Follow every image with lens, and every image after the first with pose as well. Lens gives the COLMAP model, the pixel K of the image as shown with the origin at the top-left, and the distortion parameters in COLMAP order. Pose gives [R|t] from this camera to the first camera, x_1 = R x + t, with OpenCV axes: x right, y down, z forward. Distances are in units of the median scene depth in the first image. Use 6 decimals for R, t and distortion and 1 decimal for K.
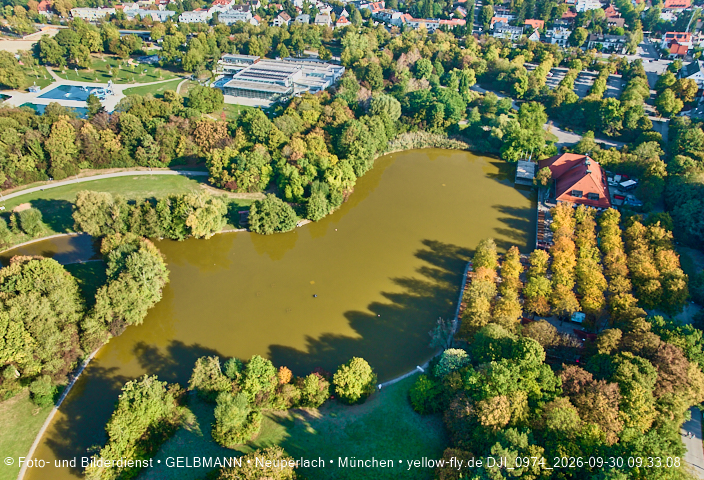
lens RADIAL K [[475.1, 0, 351.4], [0, 475.1, 240.4], [0, 0, 1]] dist [-0.040695, 0.029274]
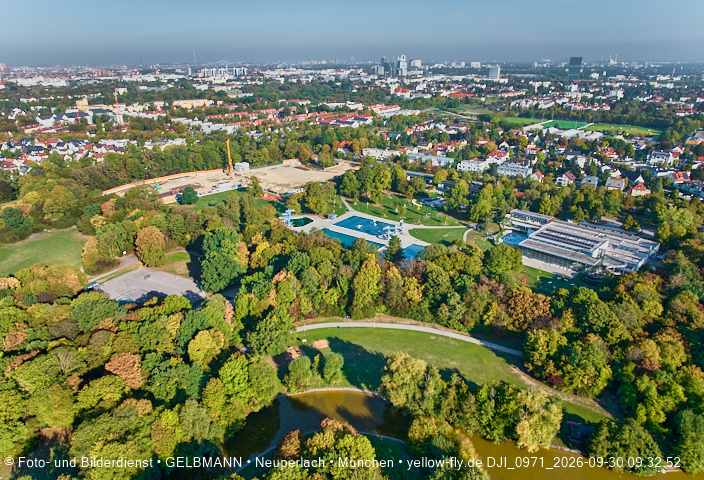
lens RADIAL K [[475.1, 0, 351.4], [0, 475.1, 240.4], [0, 0, 1]] dist [-0.040695, 0.029274]
pose [[0.896259, 0.160267, -0.413562, -0.249548], [-0.266498, 0.939938, -0.213294, -0.070719], [0.354539, 0.301381, 0.885139, 0.092577]]
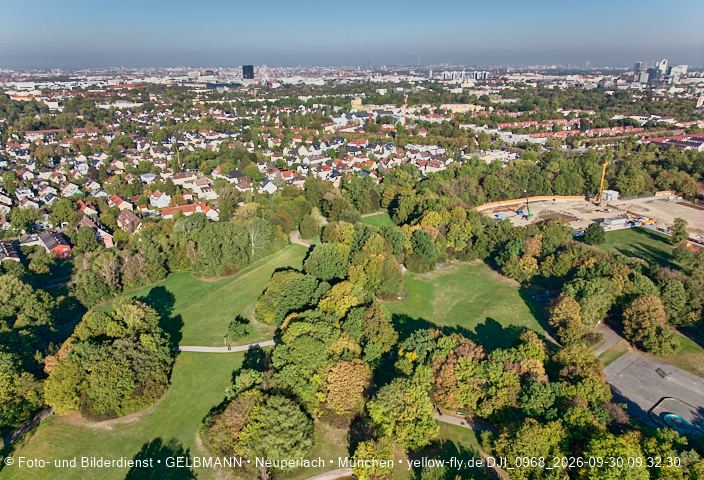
lens RADIAL K [[475.1, 0, 351.4], [0, 475.1, 240.4], [0, 0, 1]] dist [-0.040695, 0.029274]
pose [[0.637811, 0.275526, -0.719223, -0.942282], [-0.464614, 0.882418, -0.073978, 0.001679], [0.614273, 0.381345, 0.690829, 0.004216]]
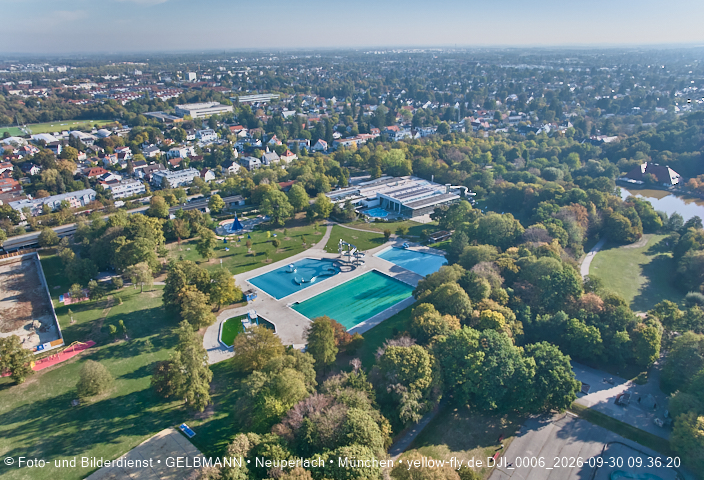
lens RADIAL K [[475.1, 0, 351.4], [0, 475.1, 240.4], [0, 0, 1]] dist [-0.040695, 0.029274]
pose [[0.574908, -0.319369, 0.753316, -1.480147], [0.501465, 0.865030, -0.015973, -0.418772], [-0.646540, 0.386945, 0.657465, 0.590857]]
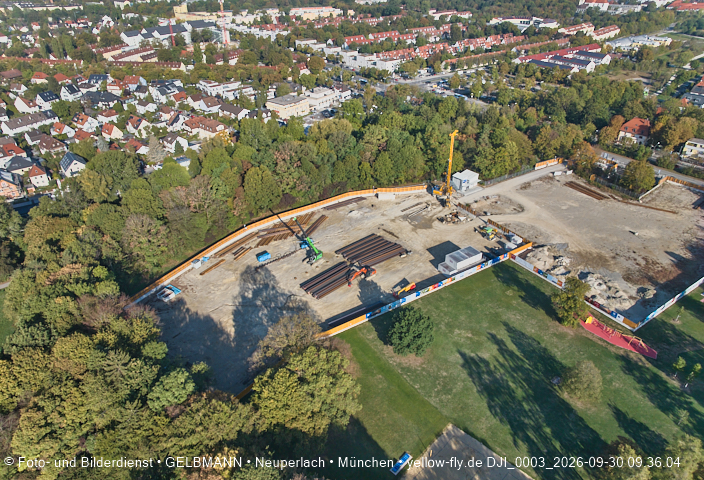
lens RADIAL K [[475.1, 0, 351.4], [0, 475.1, 240.4], [0, 0, 1]] dist [-0.040695, 0.029274]
pose [[0.788783, 0.321074, -0.524149, -1.227193], [-0.368389, 0.929550, 0.015025, -0.503999], [0.492047, 0.181239, 0.851494, 0.710886]]
